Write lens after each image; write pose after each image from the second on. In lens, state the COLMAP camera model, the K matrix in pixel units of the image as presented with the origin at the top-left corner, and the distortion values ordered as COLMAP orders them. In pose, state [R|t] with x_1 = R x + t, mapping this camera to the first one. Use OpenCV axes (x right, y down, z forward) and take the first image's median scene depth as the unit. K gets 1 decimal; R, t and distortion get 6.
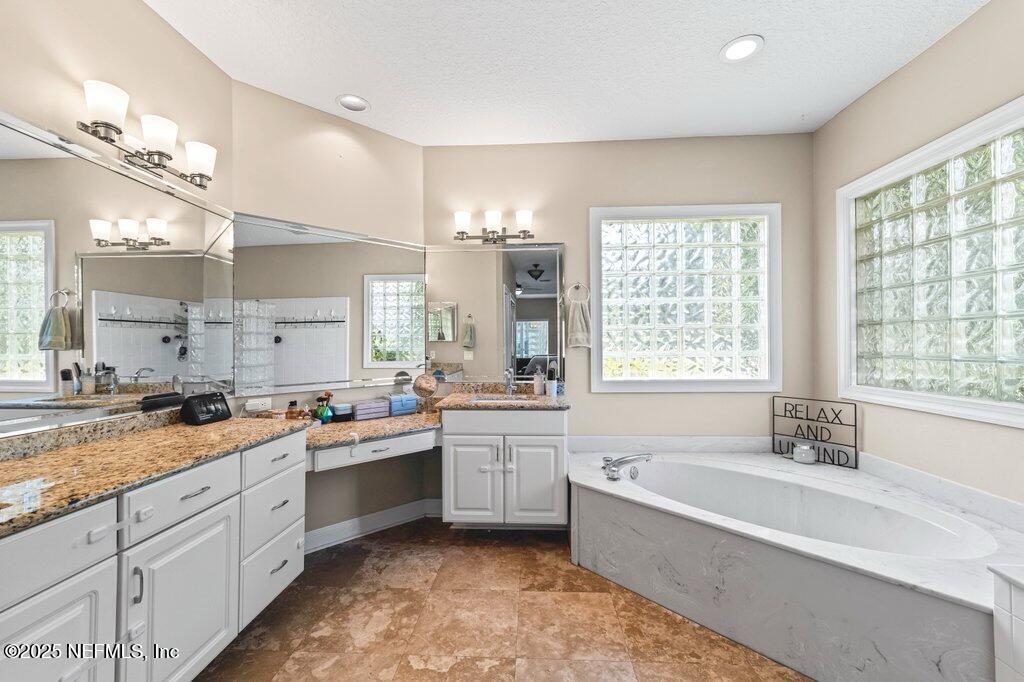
lens RADIAL K [[420.5, 0, 510.2], [0, 420.5, 342.9], [0, 0, 1]] dist [0.003317, 0.000097]
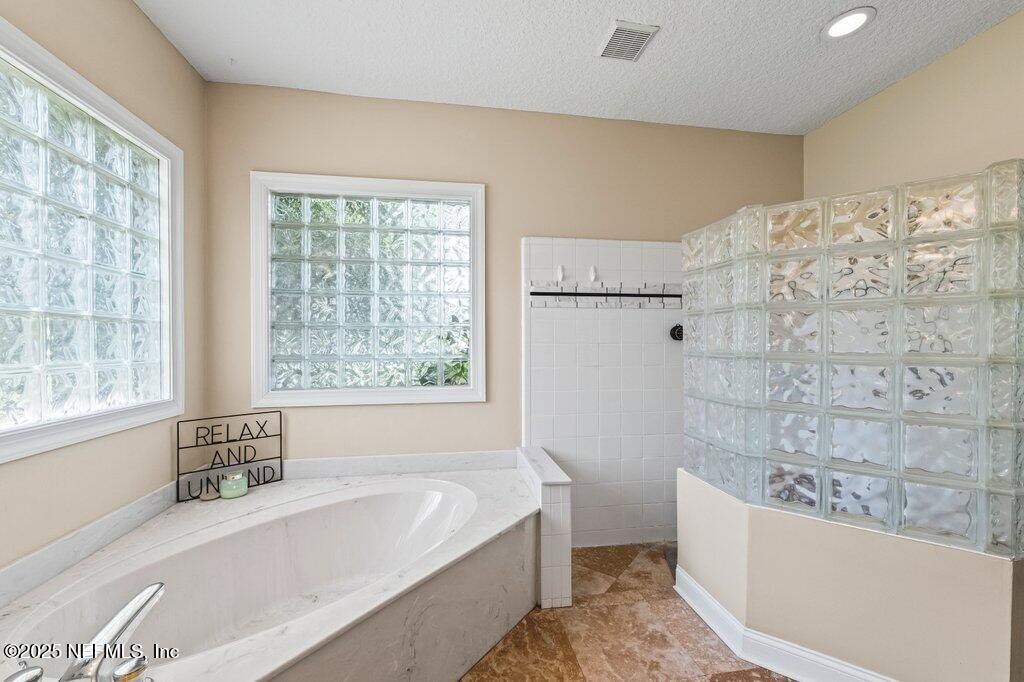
lens RADIAL K [[420.5, 0, 510.9], [0, 420.5, 345.1], [0, 0, 1]] dist [0.003317, 0.000097]
pose [[-0.227000, -0.000311, 0.973895, -0.199186], [-0.007505, 0.999971, -0.001430, -0.004833], [-0.973866, -0.007634, -0.226996, 0.671174]]
